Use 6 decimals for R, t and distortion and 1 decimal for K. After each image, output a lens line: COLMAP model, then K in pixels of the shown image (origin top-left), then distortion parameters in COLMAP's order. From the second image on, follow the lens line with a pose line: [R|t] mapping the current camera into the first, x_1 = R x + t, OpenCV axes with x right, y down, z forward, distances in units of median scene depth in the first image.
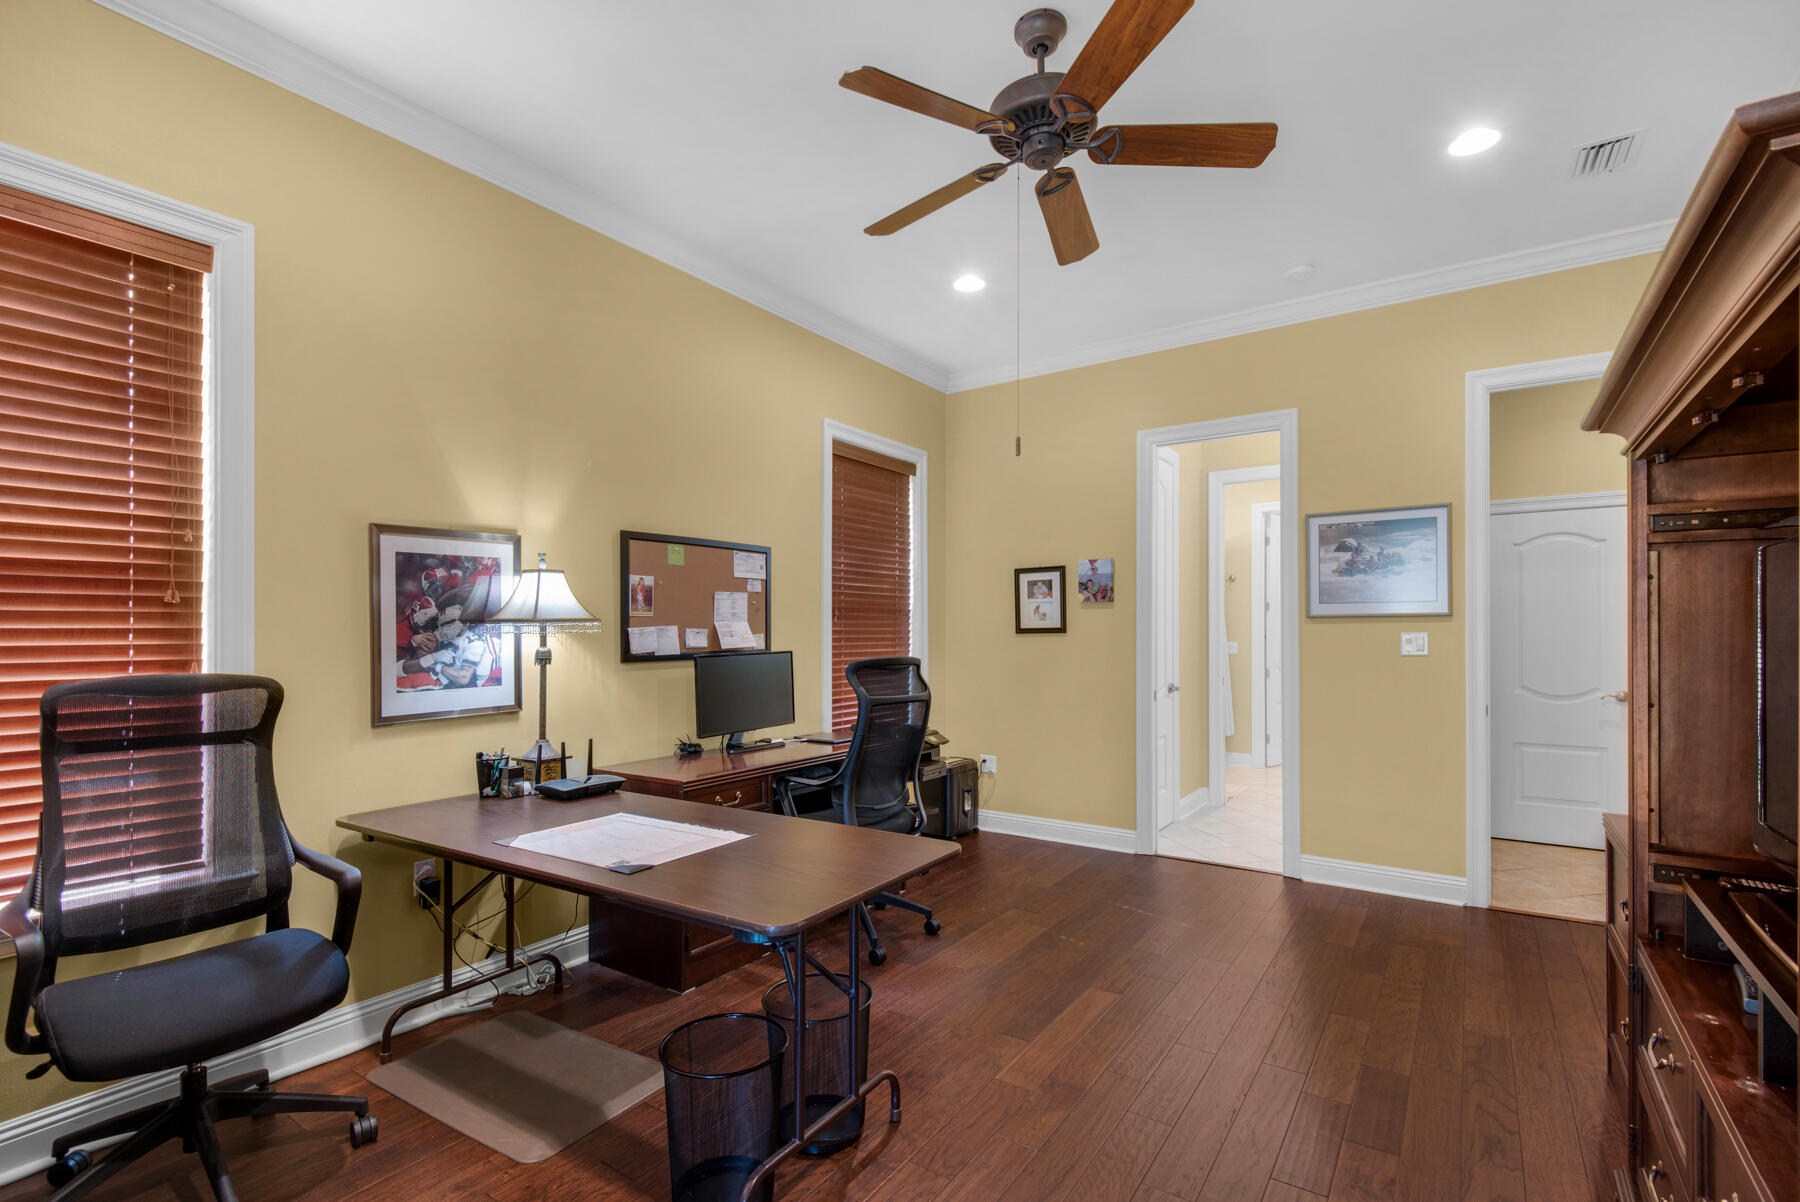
lens RADIAL K [[822.0, 0, 896.5], [0, 822.0, 605.9], [0, 0, 1]] dist [0.018757, -0.000097]
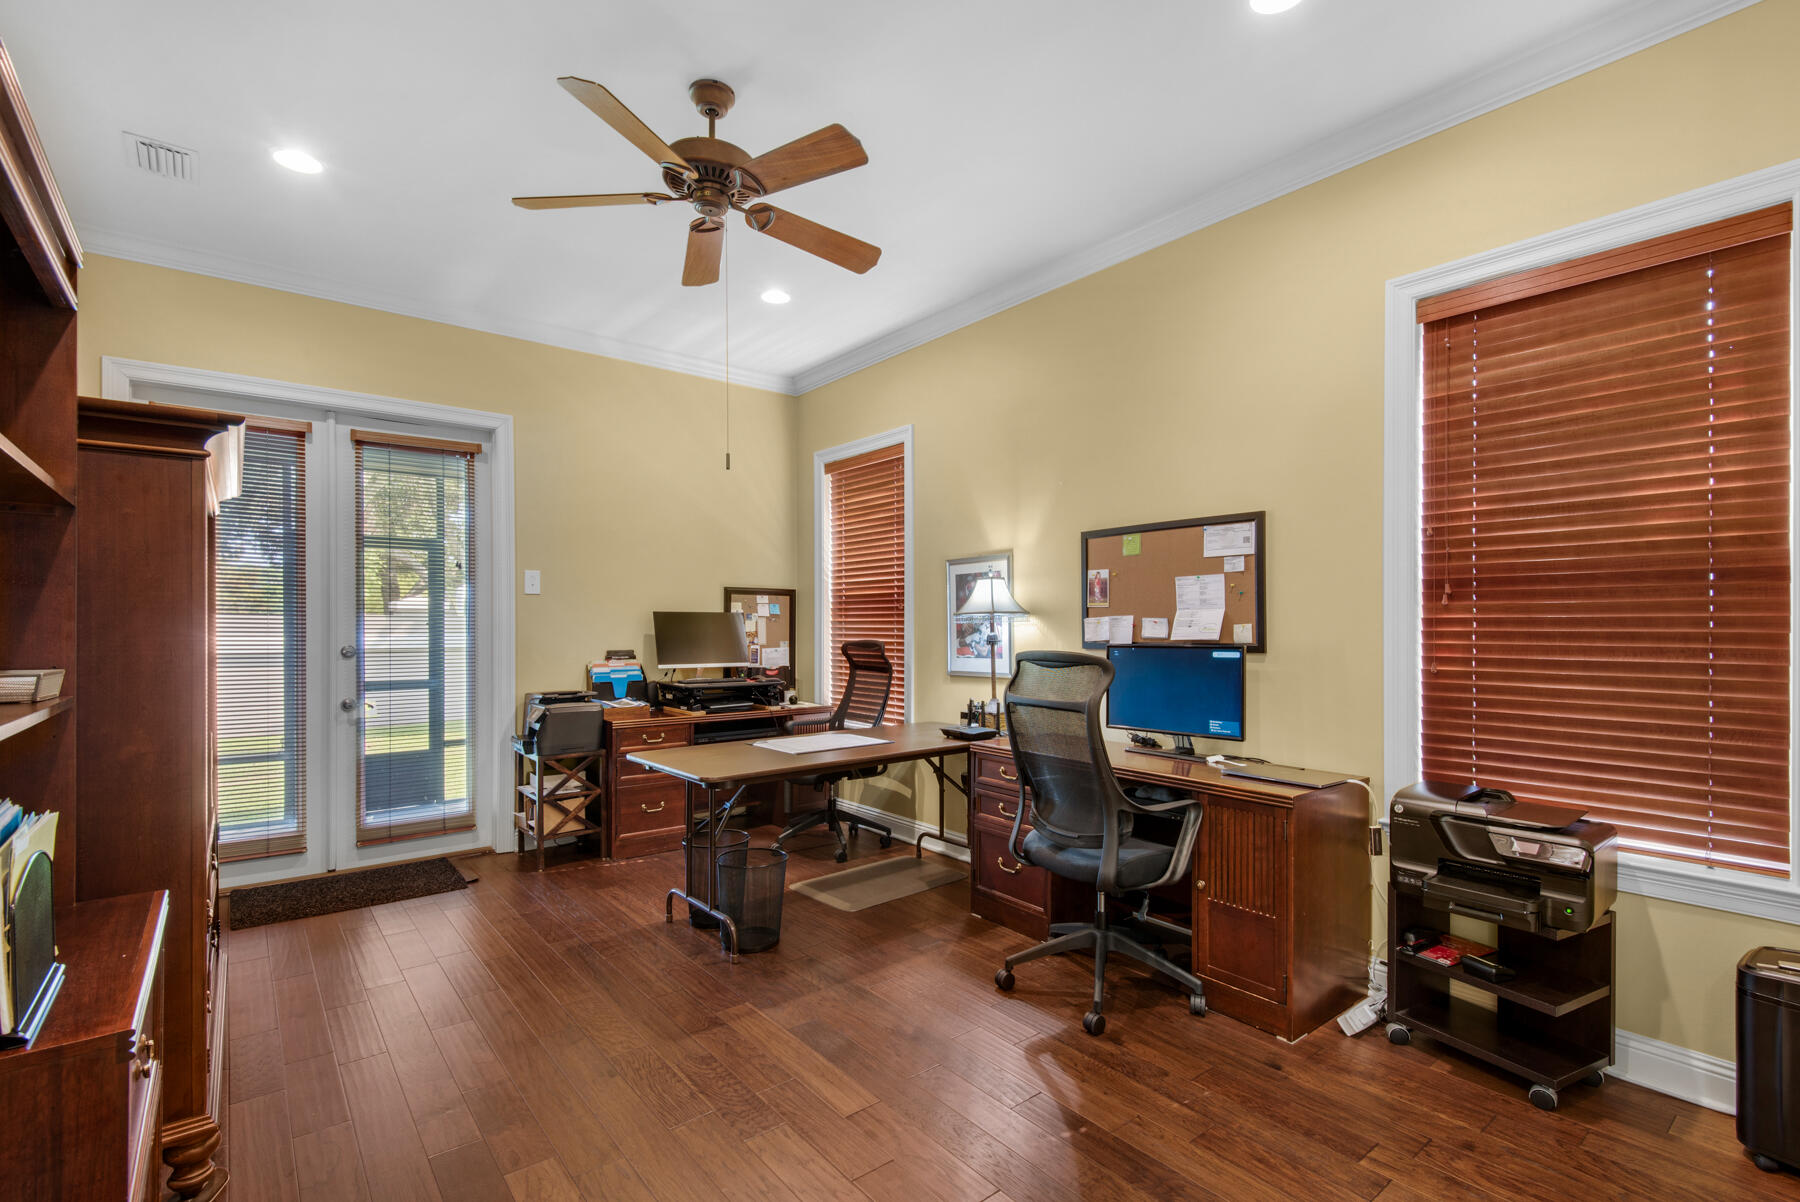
lens RADIAL K [[811.5, 0, 877.9], [0, 811.5, 616.6], [0, 0, 1]] dist [0.001512, -0.000554]
pose [[-0.301642, -0.005223, -0.953407, 0.779472], [0.031632, 0.999380, -0.015483, 0.031537], [0.952896, -0.034829, -0.301290, 1.025347]]
